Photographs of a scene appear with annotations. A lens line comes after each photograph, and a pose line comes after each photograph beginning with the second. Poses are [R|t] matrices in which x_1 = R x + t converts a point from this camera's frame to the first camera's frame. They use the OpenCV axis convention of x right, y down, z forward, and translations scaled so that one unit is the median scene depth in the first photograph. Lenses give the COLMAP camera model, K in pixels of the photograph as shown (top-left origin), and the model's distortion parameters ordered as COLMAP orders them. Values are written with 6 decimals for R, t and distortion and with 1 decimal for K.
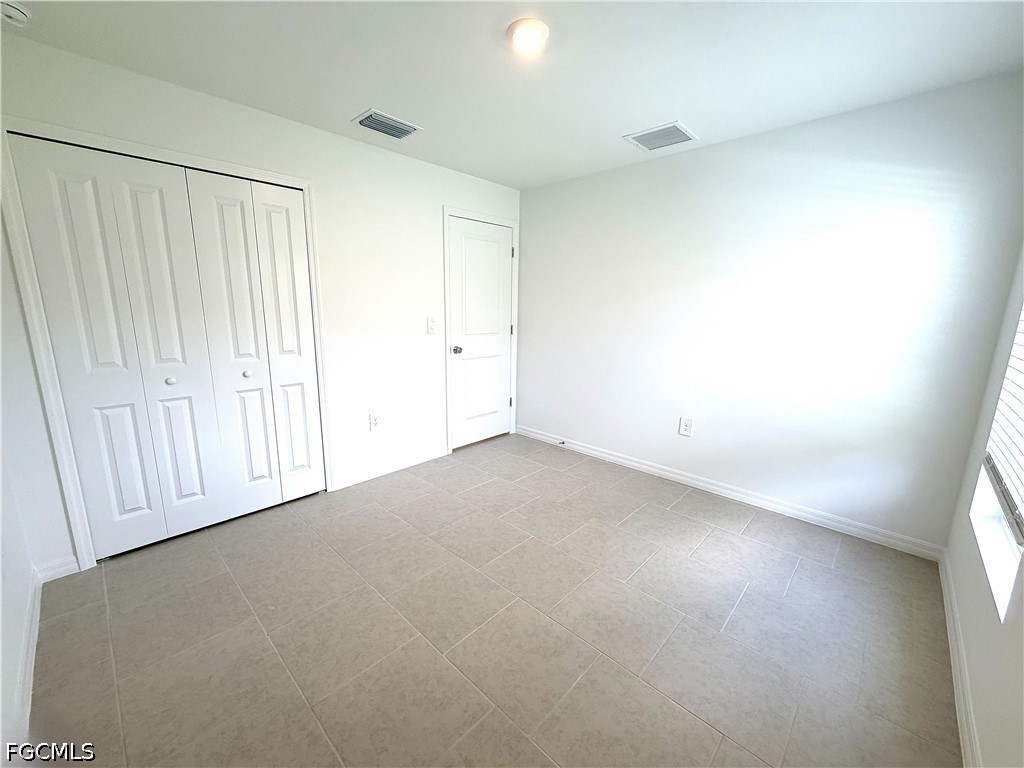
lens RADIAL K [[409.9, 0, 508.8], [0, 409.9, 384.1], [0, 0, 1]] dist [0.005011, 0.000202]
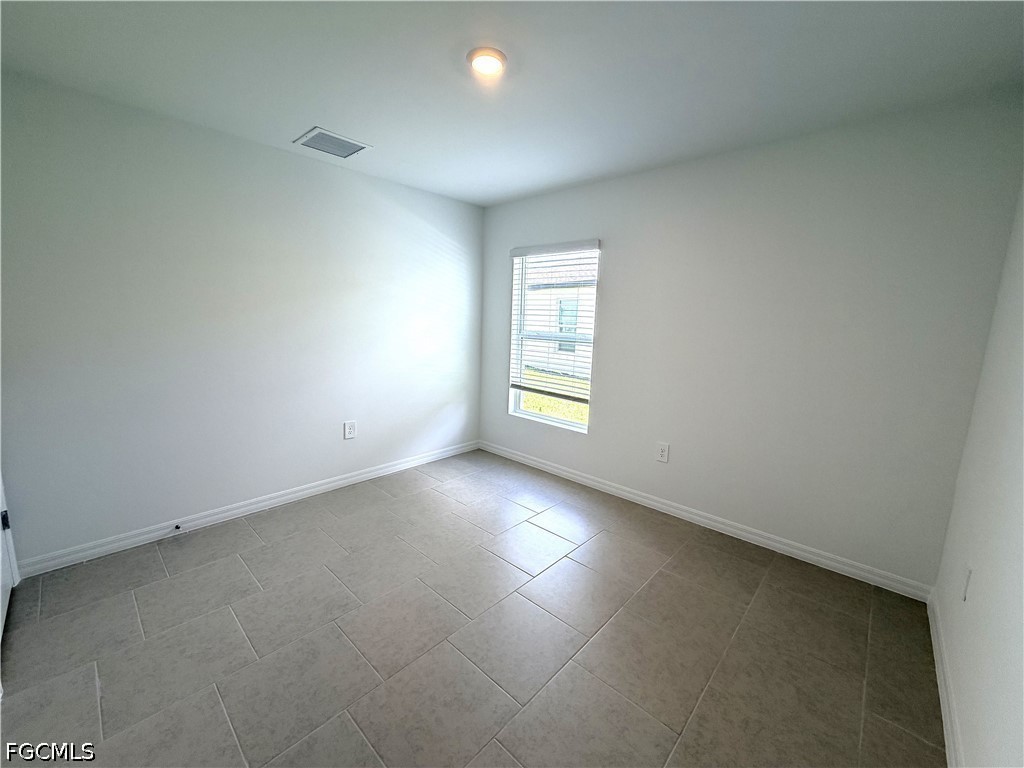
lens RADIAL K [[409.9, 0, 508.8], [0, 409.9, 384.1], [0, 0, 1]] dist [0.005011, 0.000202]
pose [[-0.007864, -0.173273, 0.984842, -0.607241], [0.166597, 0.970882, 0.172147, -0.127794], [-0.985994, 0.165425, 0.021232, 0.578948]]
